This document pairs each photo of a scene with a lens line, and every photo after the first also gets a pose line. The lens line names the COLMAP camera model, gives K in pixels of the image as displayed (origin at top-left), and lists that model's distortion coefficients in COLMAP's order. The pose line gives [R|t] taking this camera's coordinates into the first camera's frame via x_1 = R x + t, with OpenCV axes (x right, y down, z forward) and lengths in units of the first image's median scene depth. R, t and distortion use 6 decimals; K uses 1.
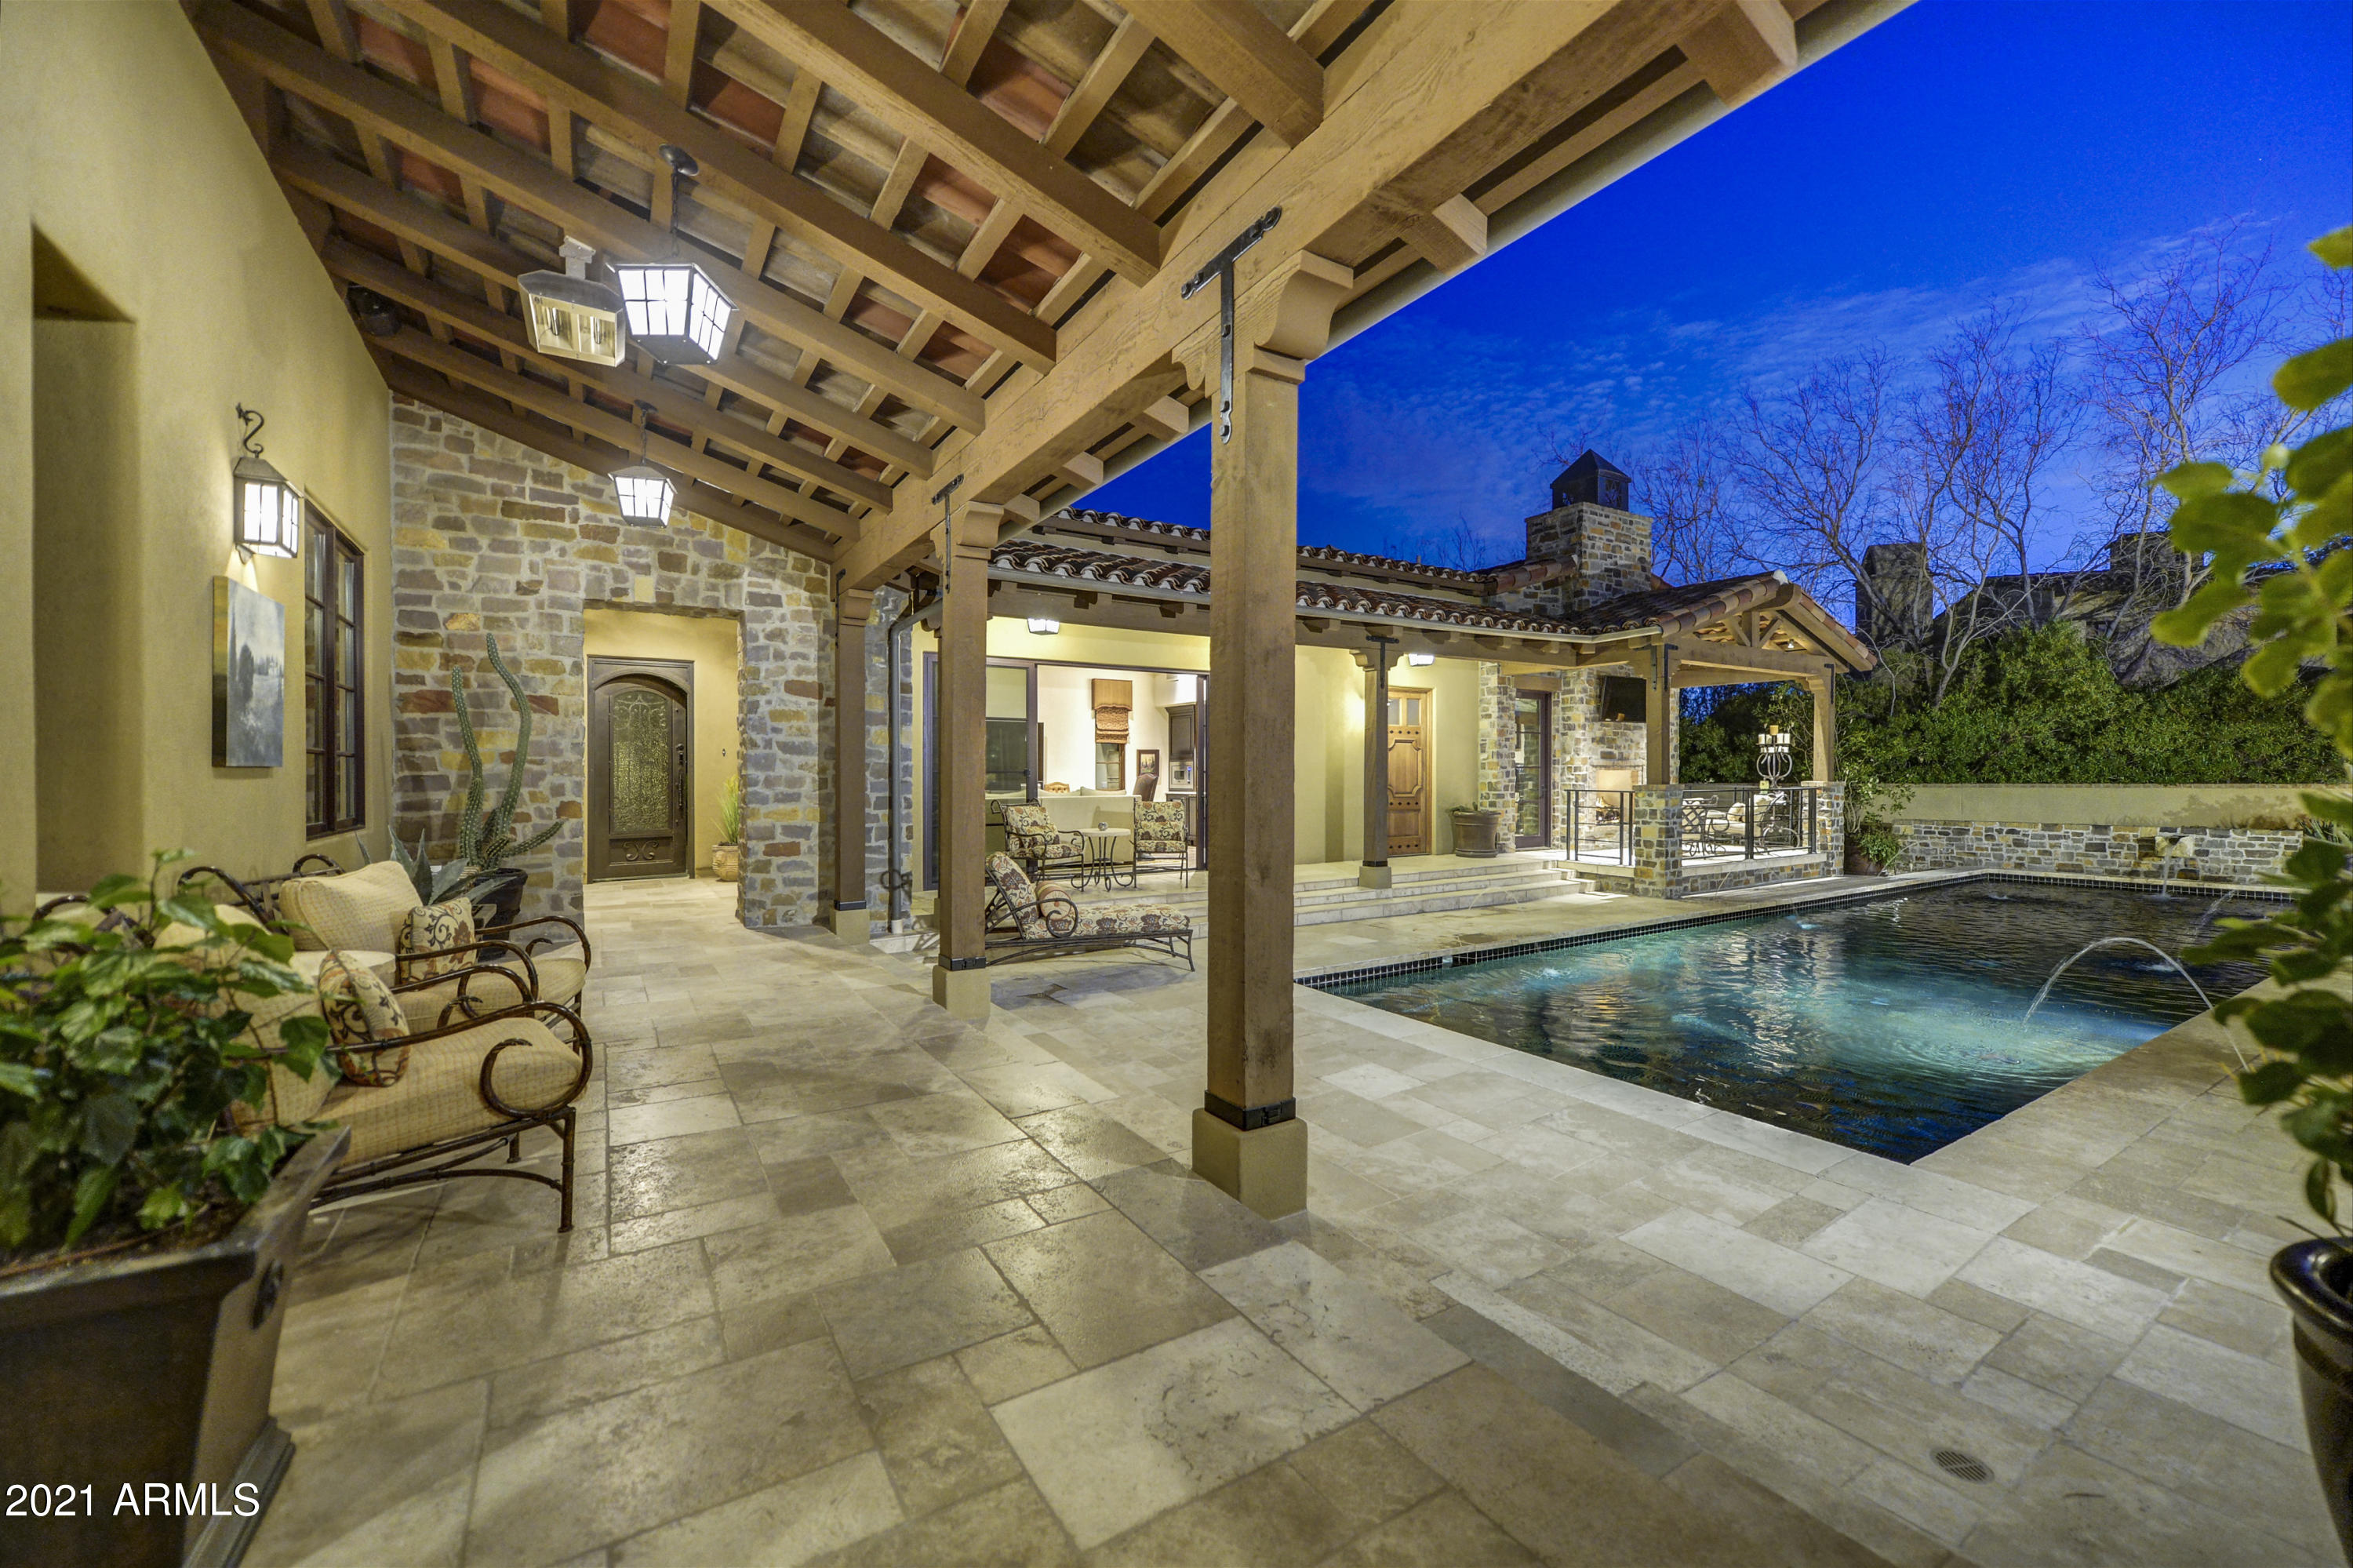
lens RADIAL K [[967.5, 0, 1176.6], [0, 967.5, 784.5], [0, 0, 1]] dist [0.007119, -0.000103]
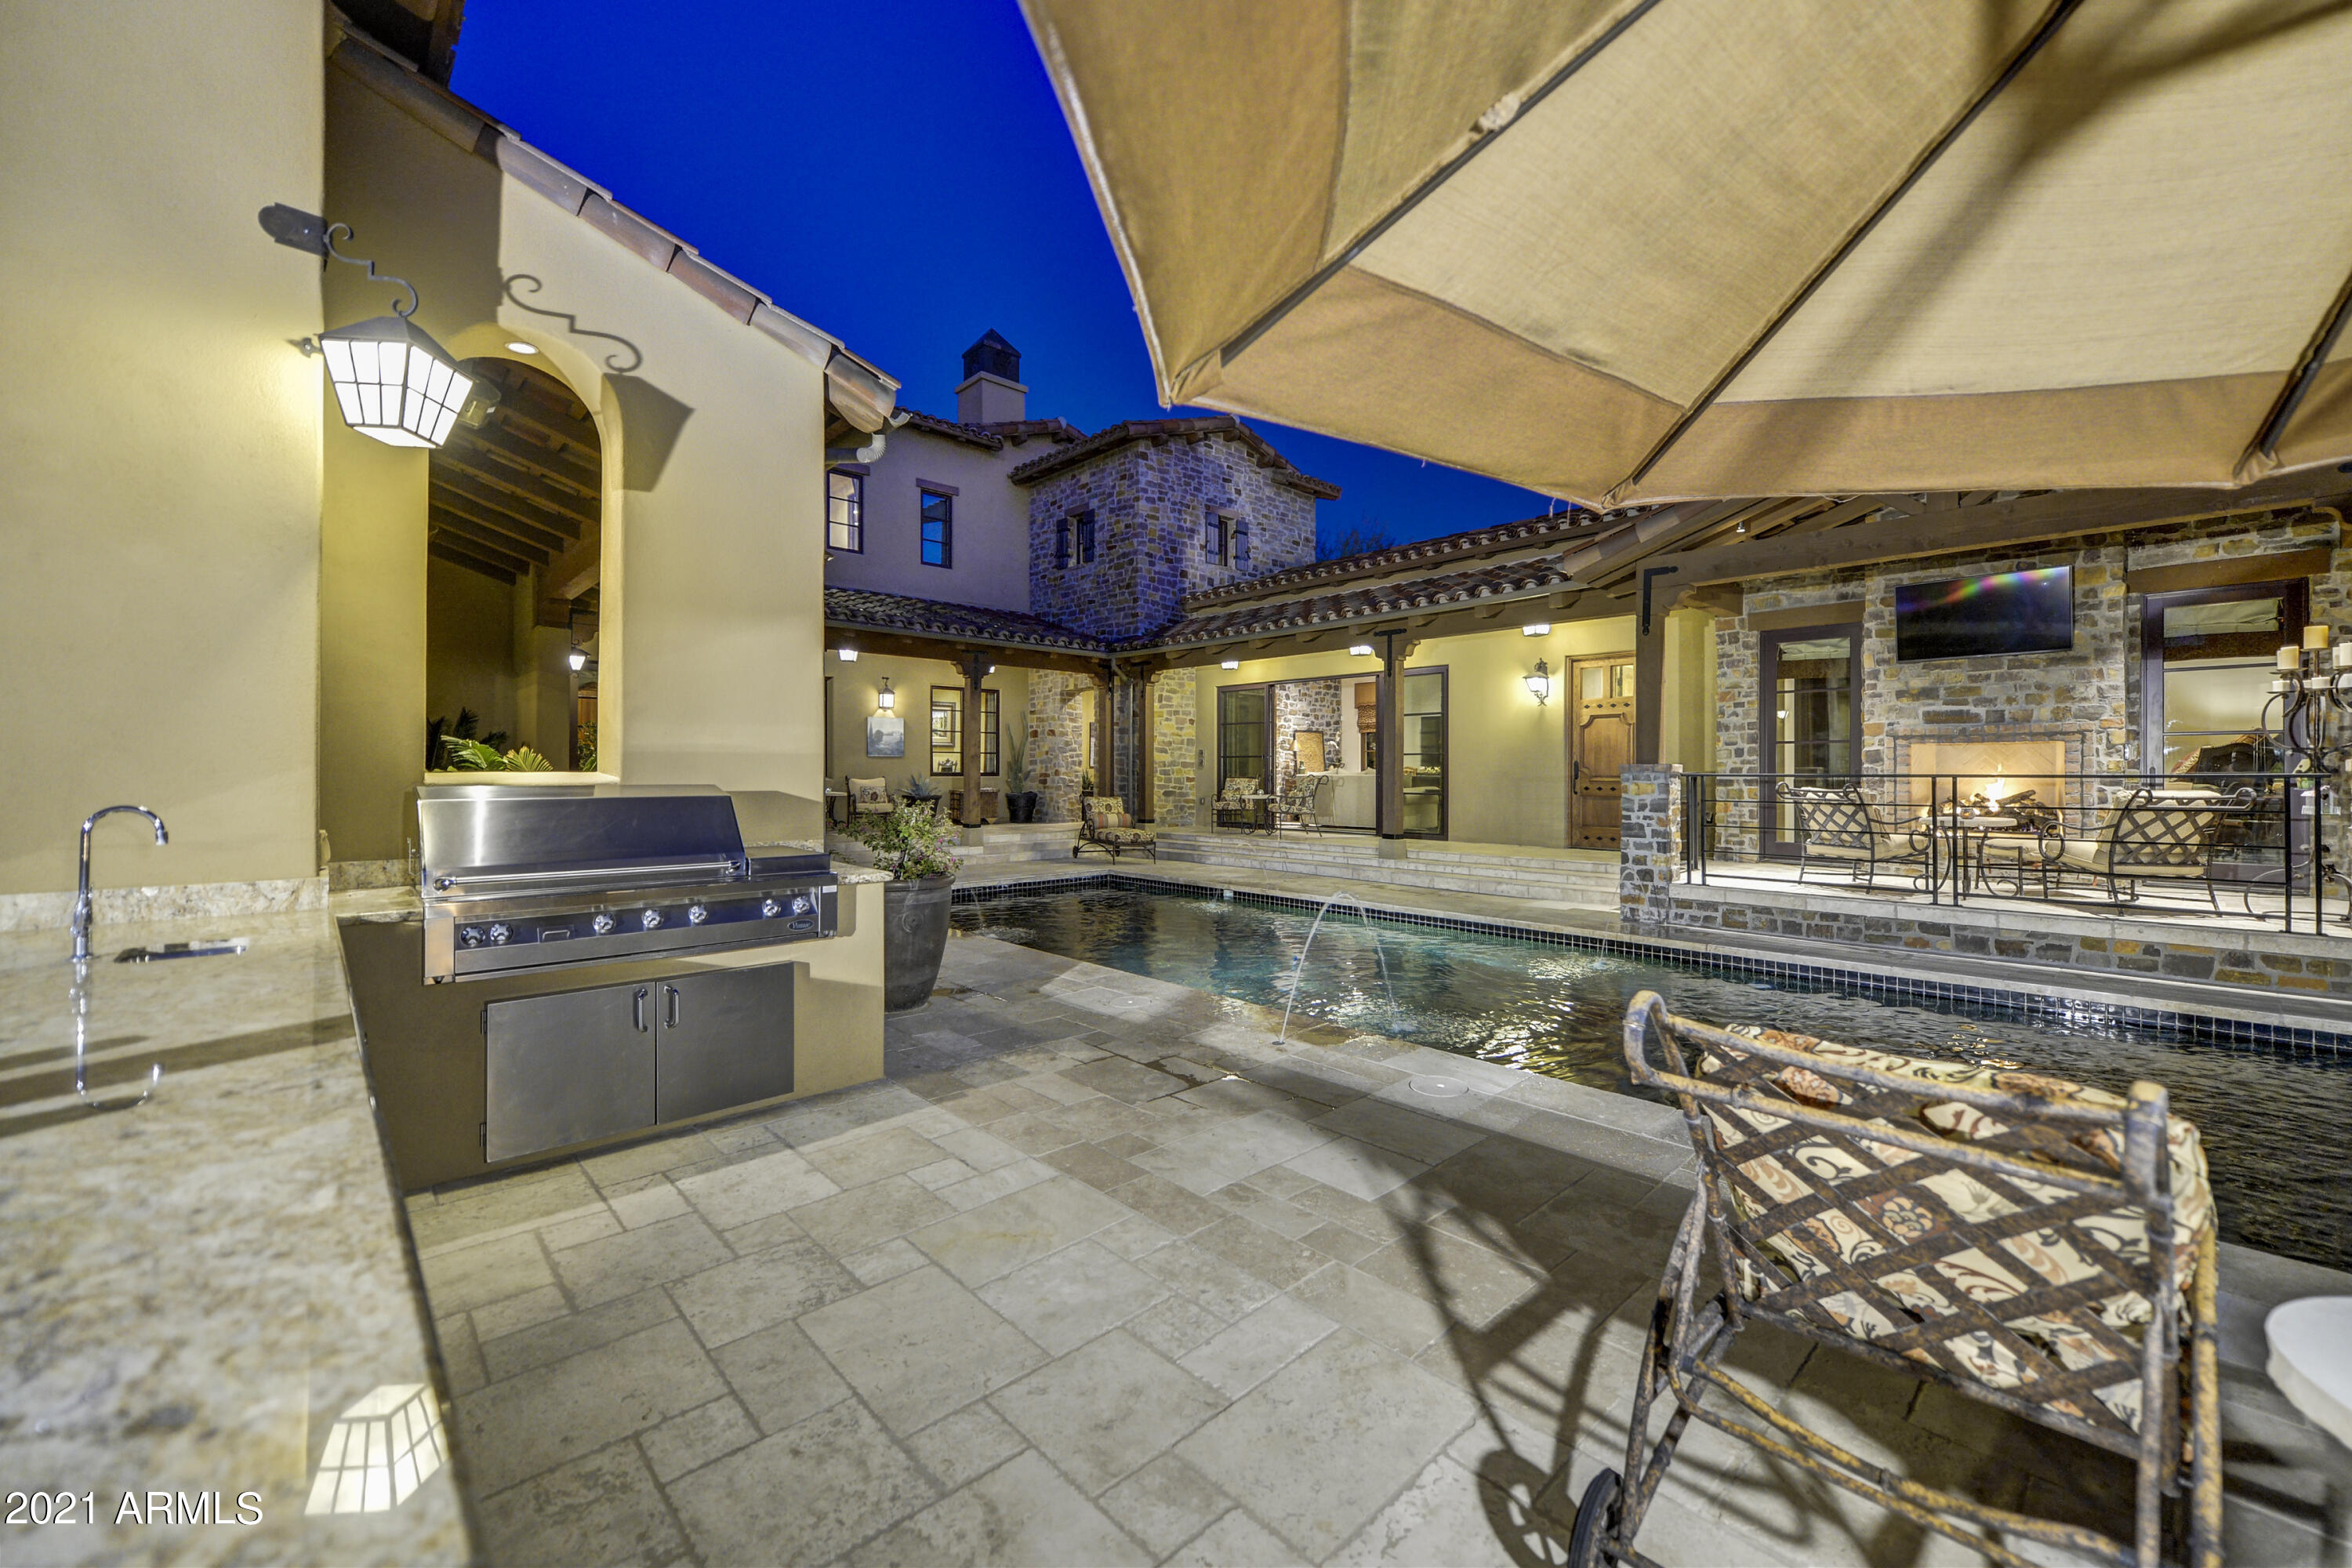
lens RADIAL K [[940.9, 0, 1212.3], [0, 940.9, 792.7], [0, 0, 1]] dist [-0.001701, 0.000578]
pose [[0.205581, 0.022001, -0.978393, 0.950935], [-0.011410, 0.999733, 0.020084, 0.009770], [0.978574, 0.007035, 0.205777, 0.466521]]
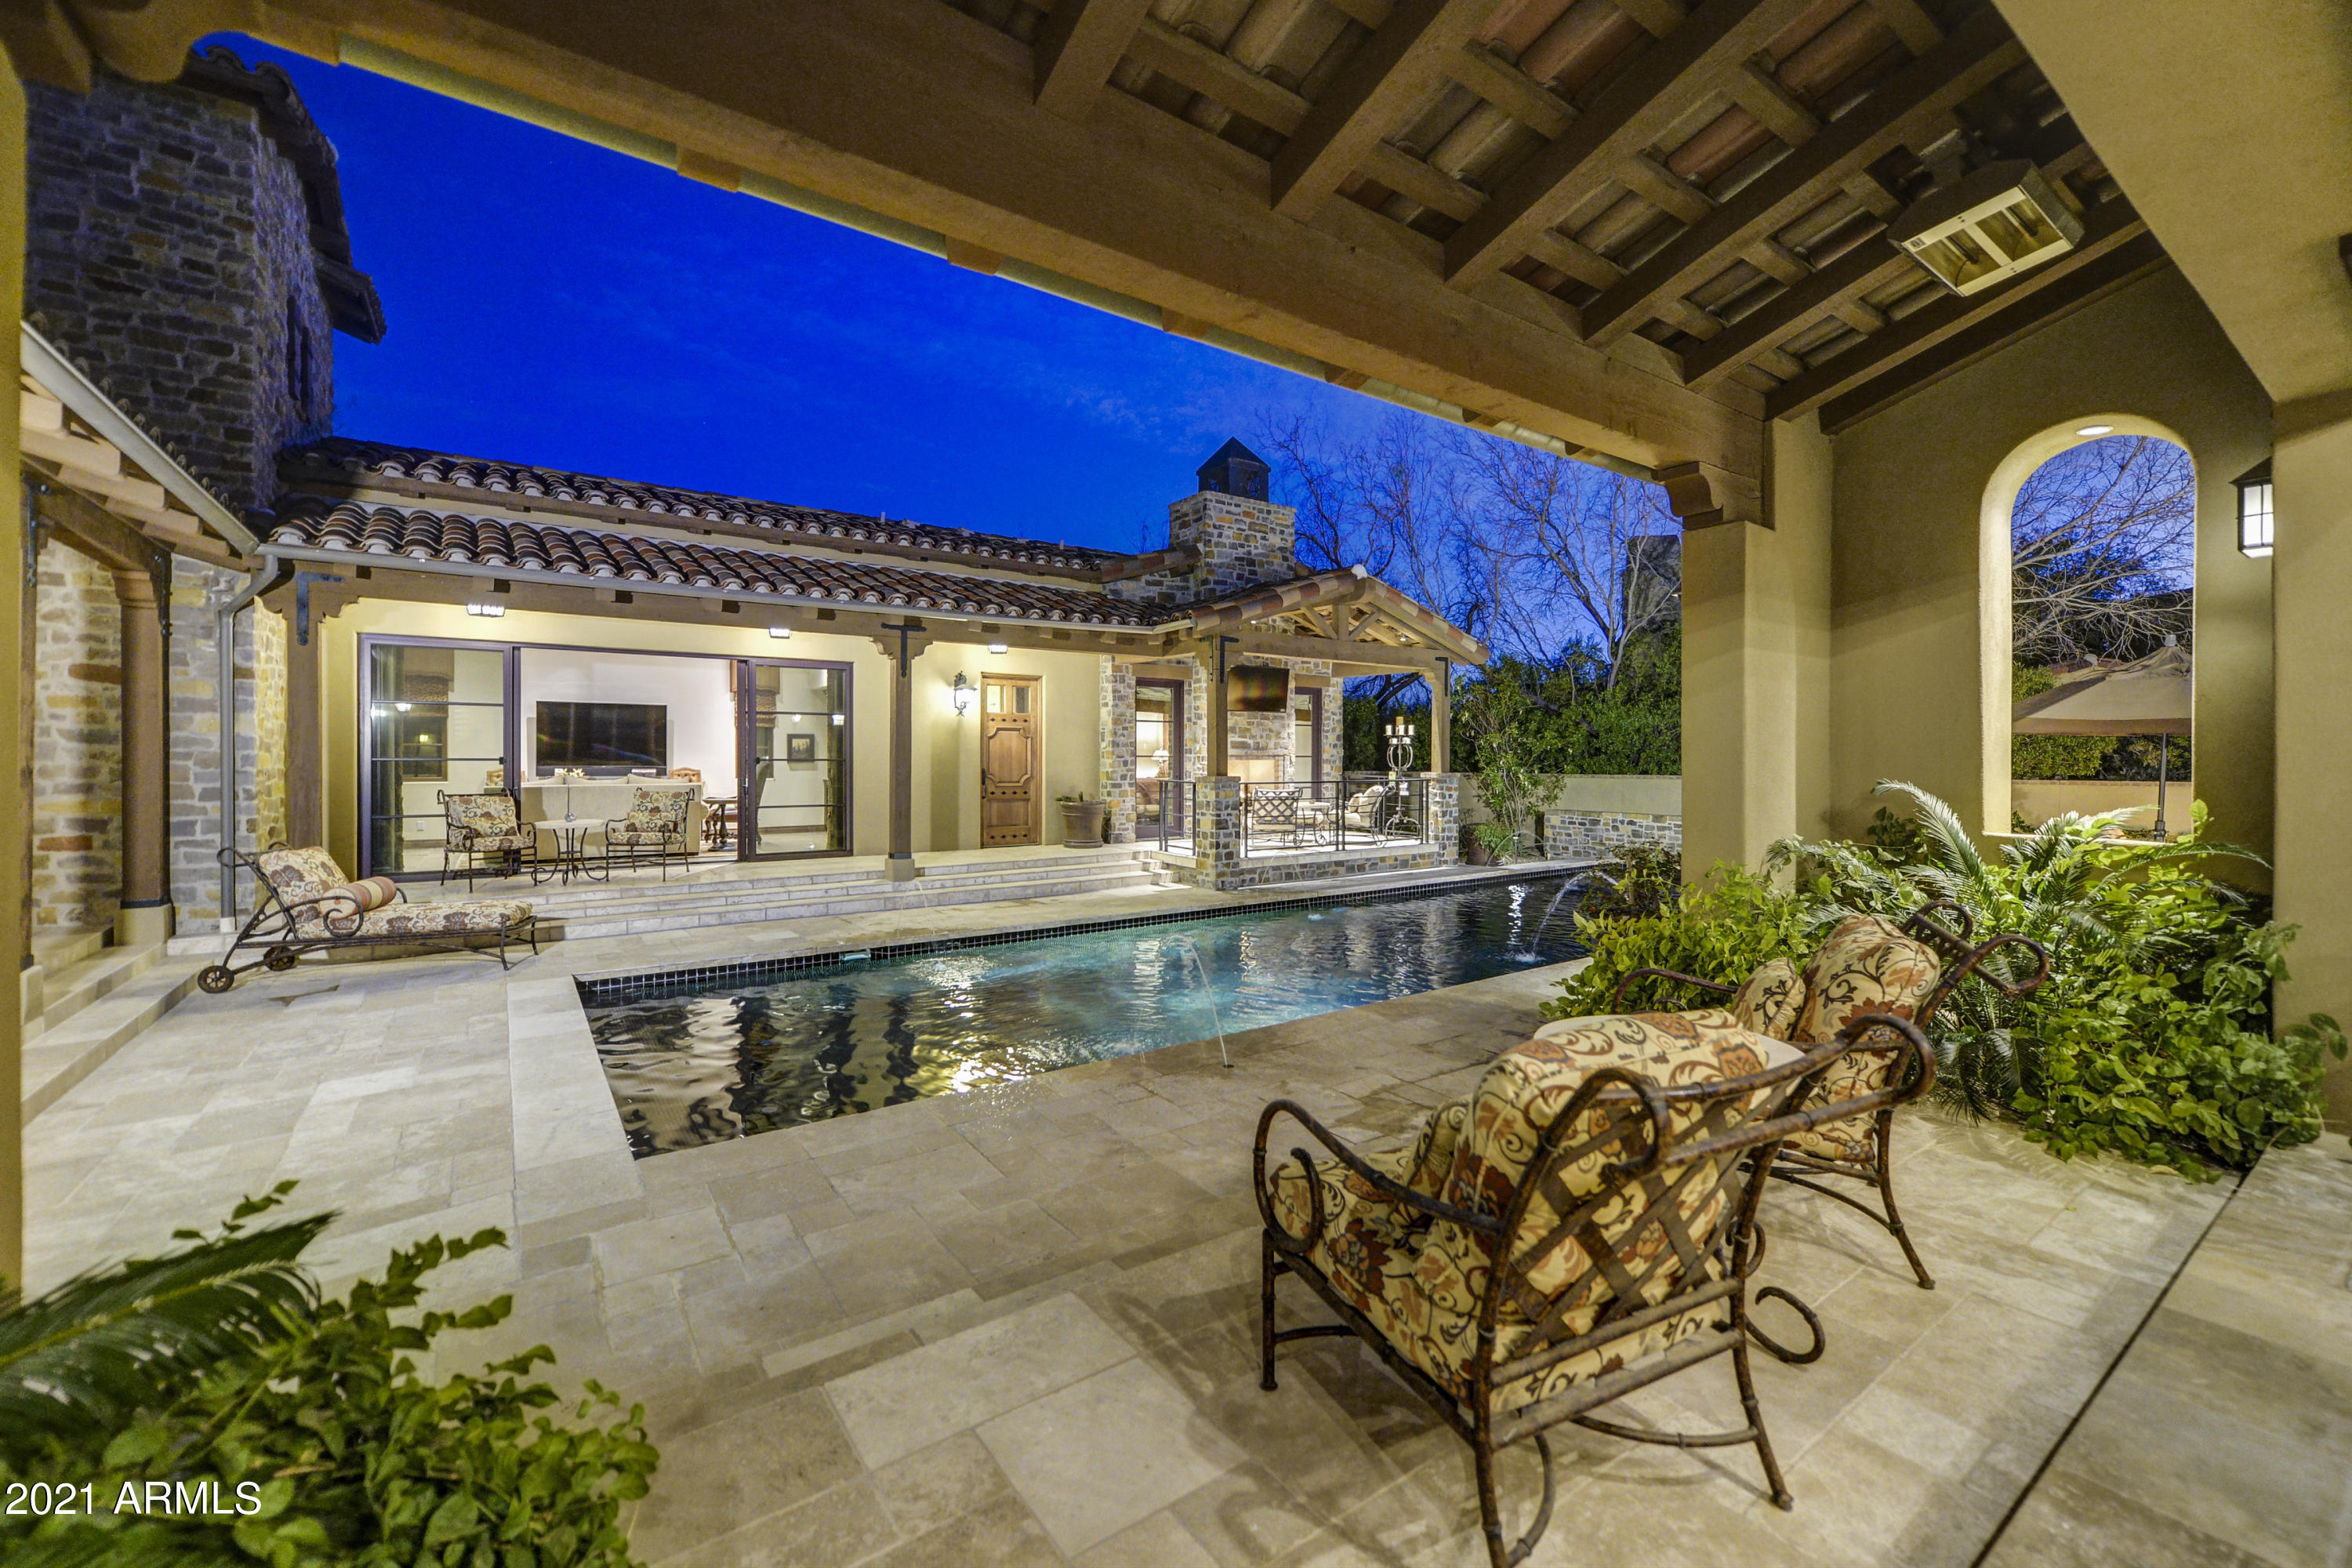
lens RADIAL K [[967.1, 0, 1174.2], [0, 967.1, 795.3], [0, 0, 1]] dist [0.007119, -0.000103]
pose [[0.998349, 0.005414, 0.057181, 0.335743], [-0.007191, 0.999496, 0.030911, -0.009356], [-0.056985, -0.031271, 0.997885, -0.000143]]
